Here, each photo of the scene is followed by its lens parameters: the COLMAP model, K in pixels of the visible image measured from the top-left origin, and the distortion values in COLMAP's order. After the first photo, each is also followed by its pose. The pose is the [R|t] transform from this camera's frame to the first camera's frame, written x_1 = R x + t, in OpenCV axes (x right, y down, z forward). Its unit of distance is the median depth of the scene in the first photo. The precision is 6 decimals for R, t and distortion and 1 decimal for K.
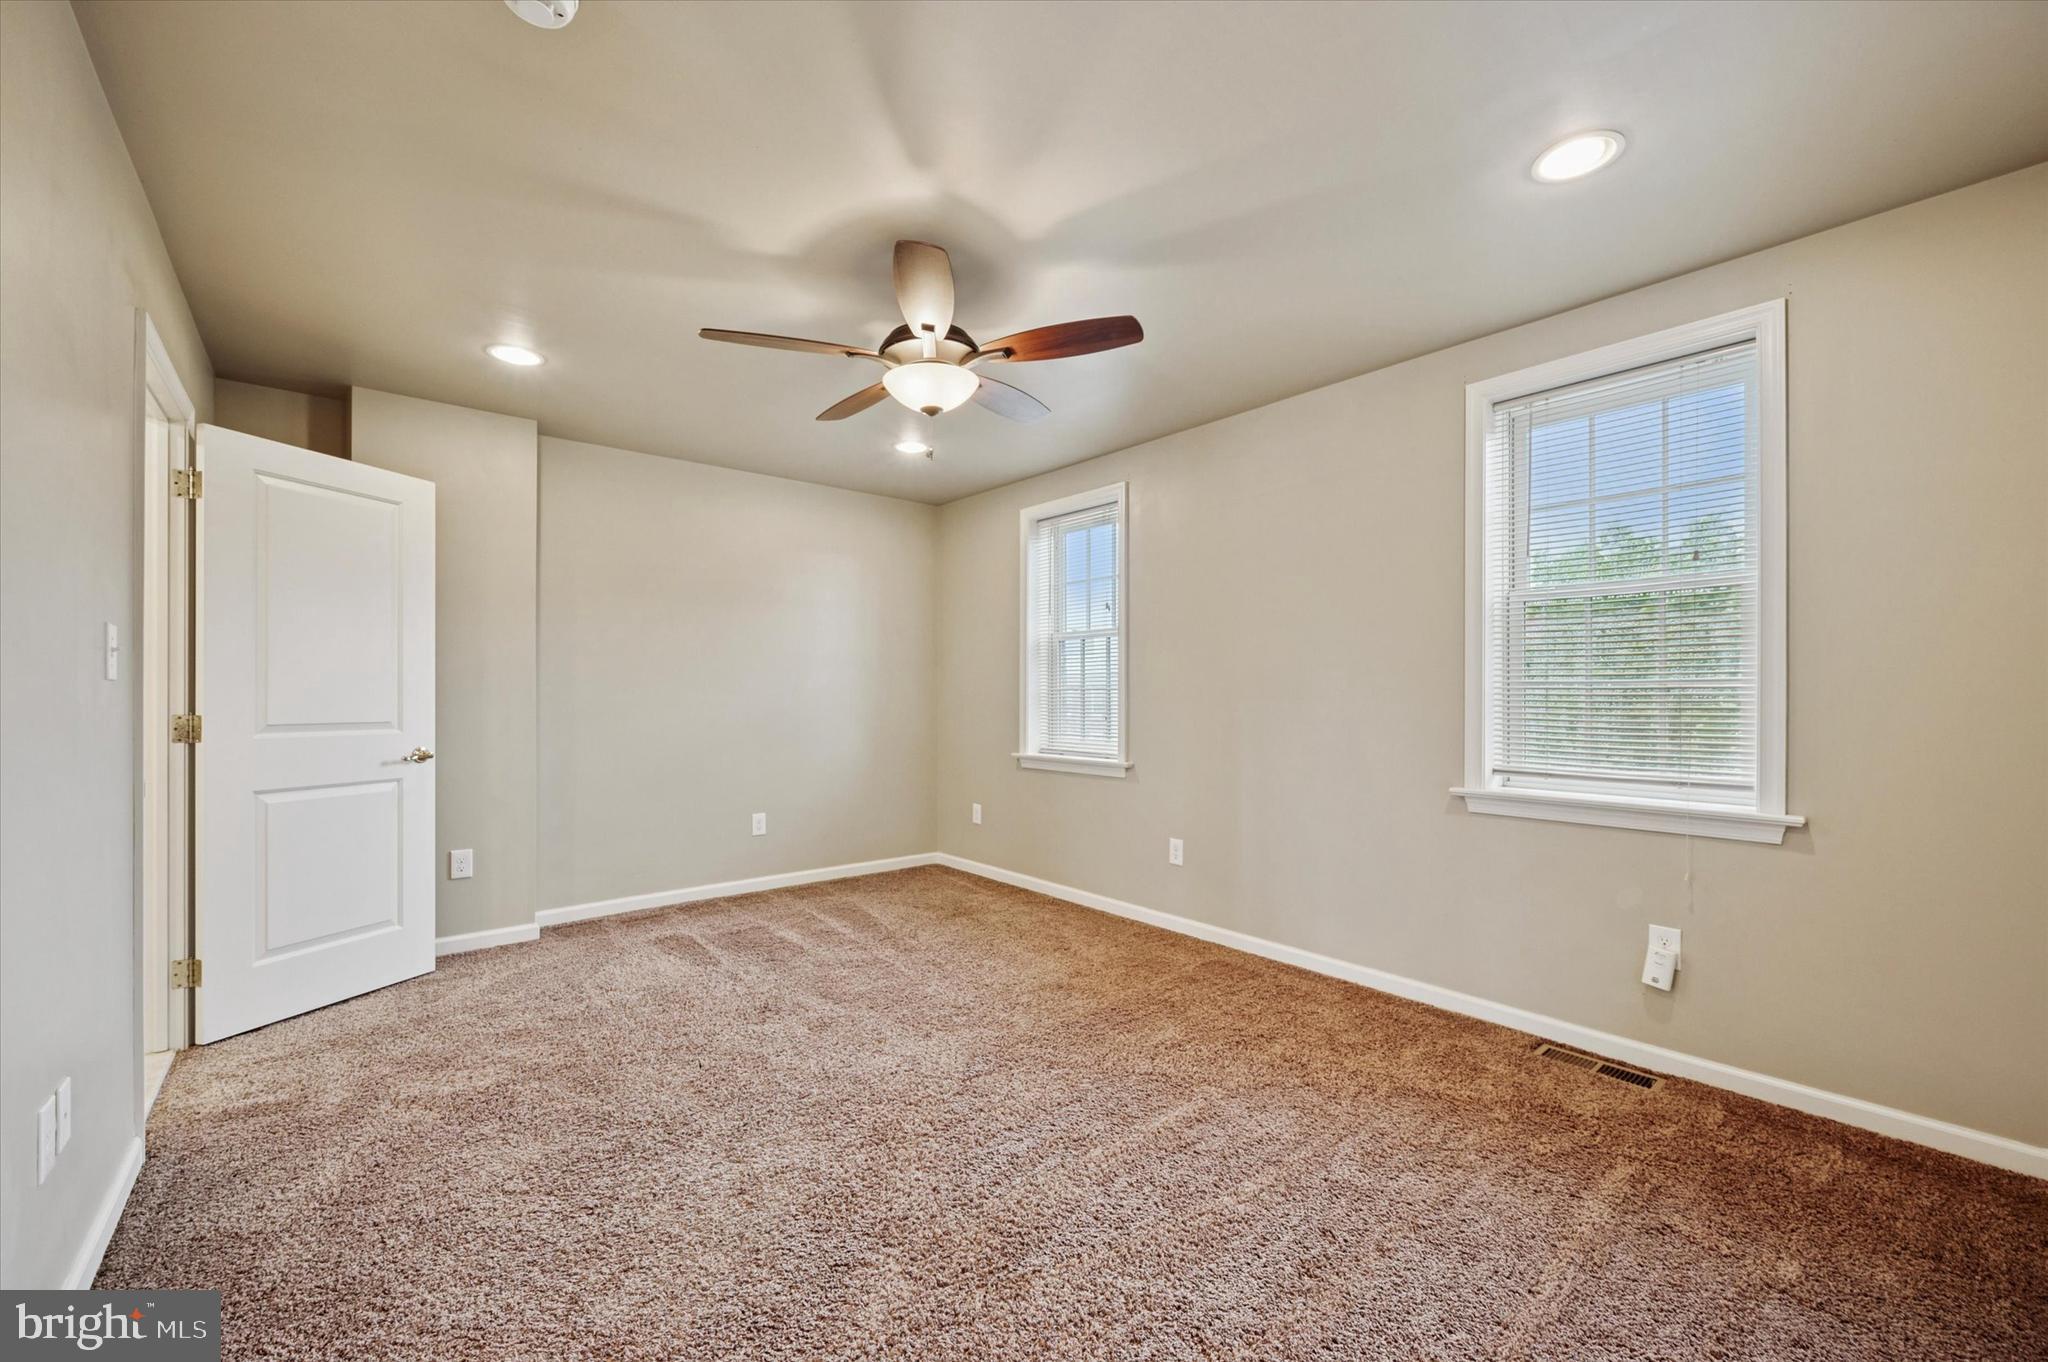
lens RADIAL K [[805.2, 0, 1019.6], [0, 805.2, 690.3], [0, 0, 1]] dist [-0.000196, -0.000099]
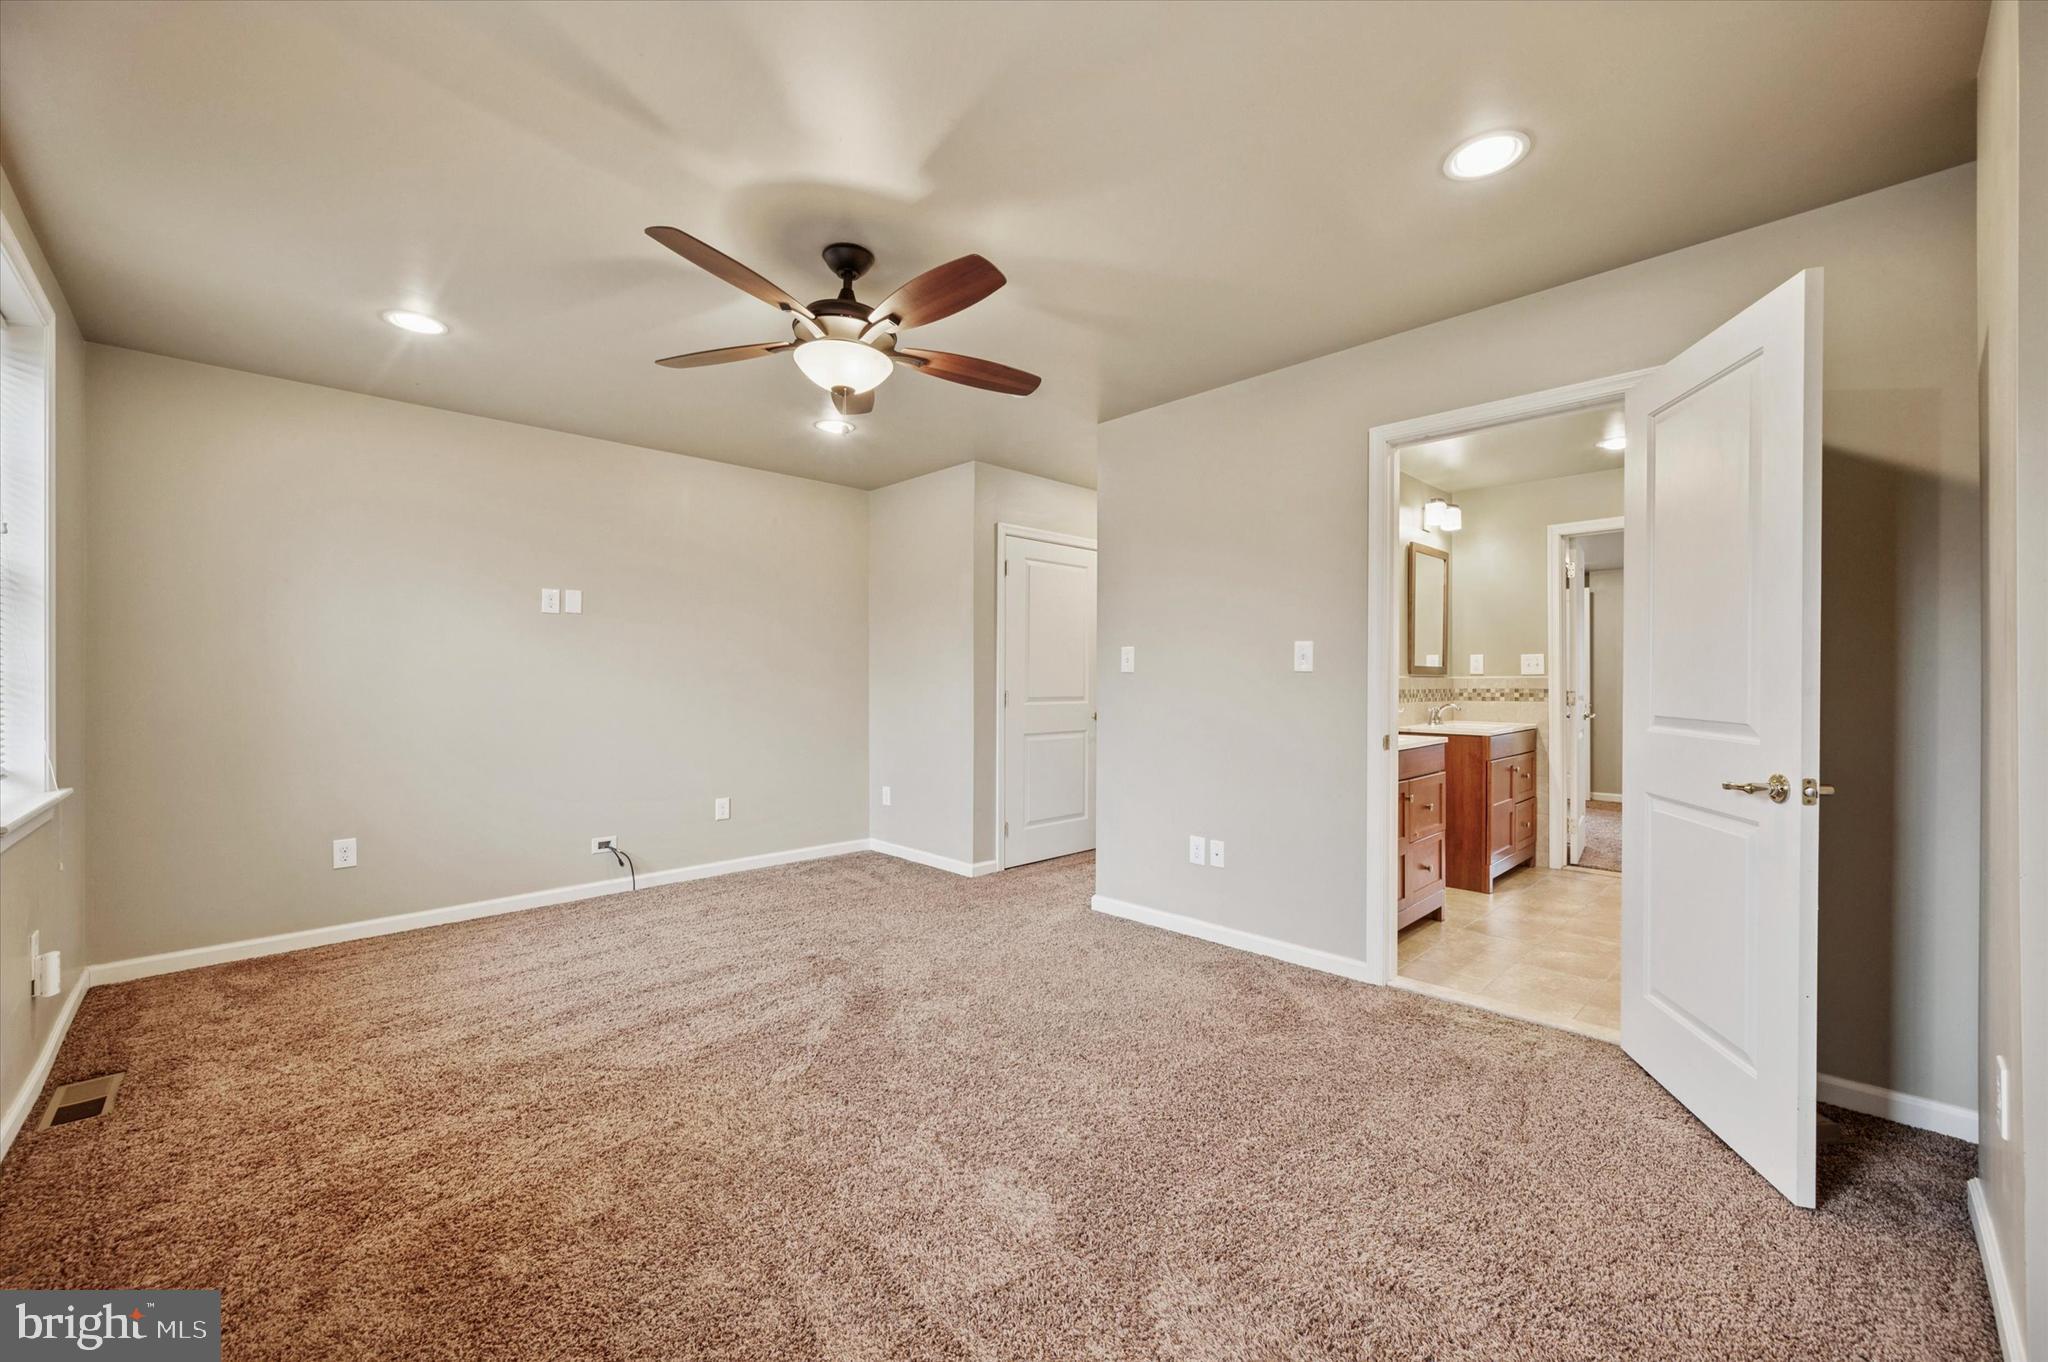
lens RADIAL K [[805.2, 0, 1026.0], [0, 805.2, 679.9], [0, 0, 1]] dist [-0.000196, -0.000099]
pose [[-0.995944, -0.007993, -0.089621, -0.153567], [-0.006974, 0.999908, -0.011672, 0.013630], [0.089706, -0.011000, -0.995908, 1.293818]]
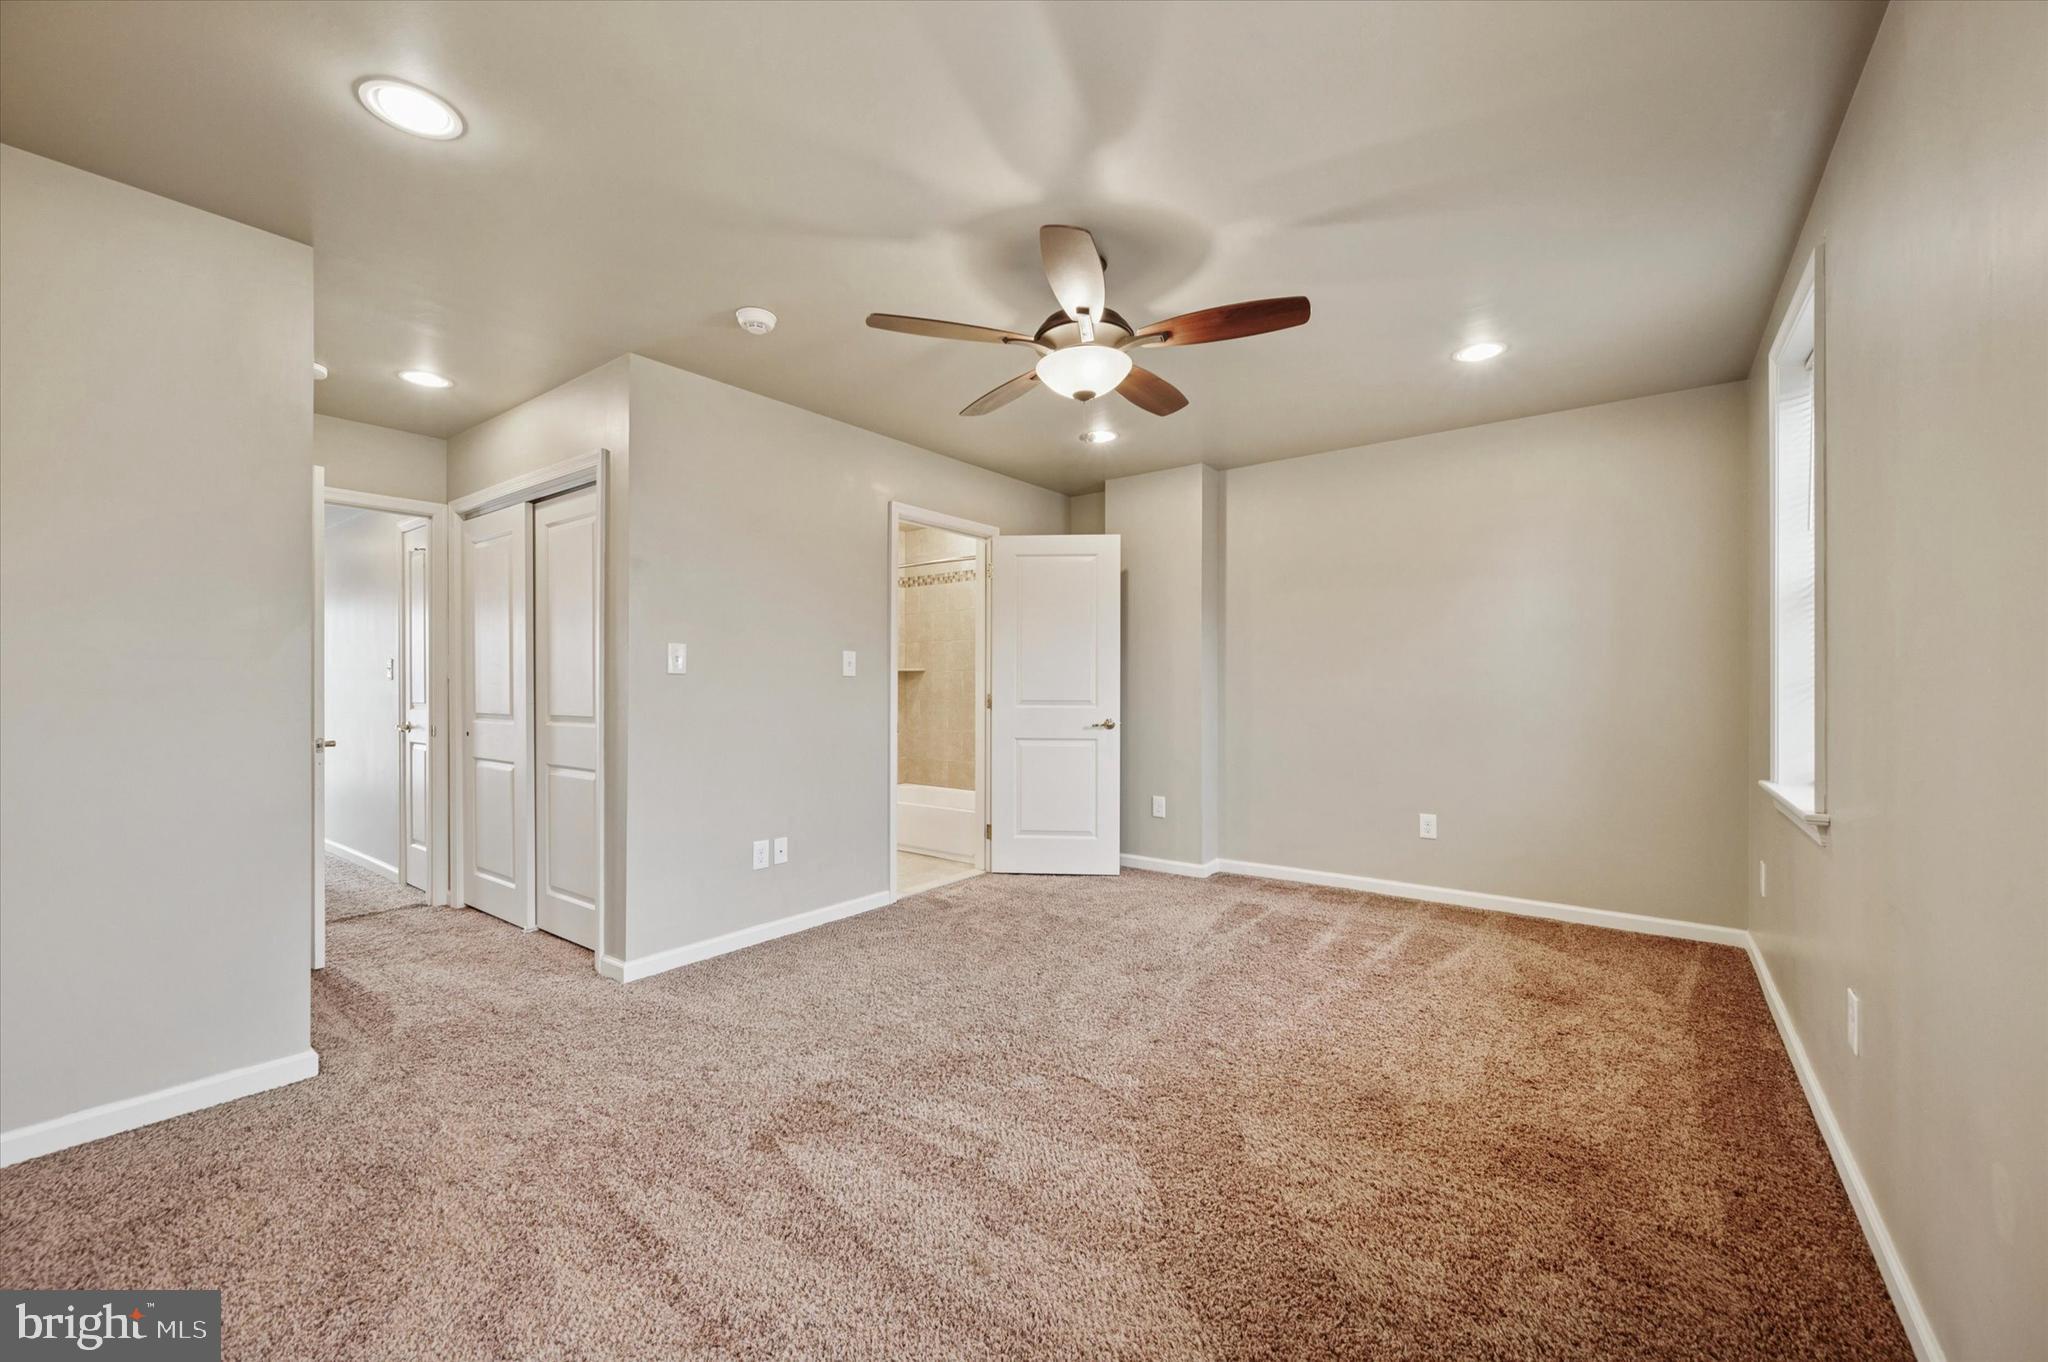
lens RADIAL K [[805.2, 0, 1031.0], [0, 805.2, 683.4], [0, 0, 1]] dist [-0.000196, -0.000099]
pose [[0.224746, -0.001946, -0.974416, 0.552106], [0.009796, 0.999952, 0.000263, 0.004105], [0.974368, -0.009604, 0.224754, 0.458769]]
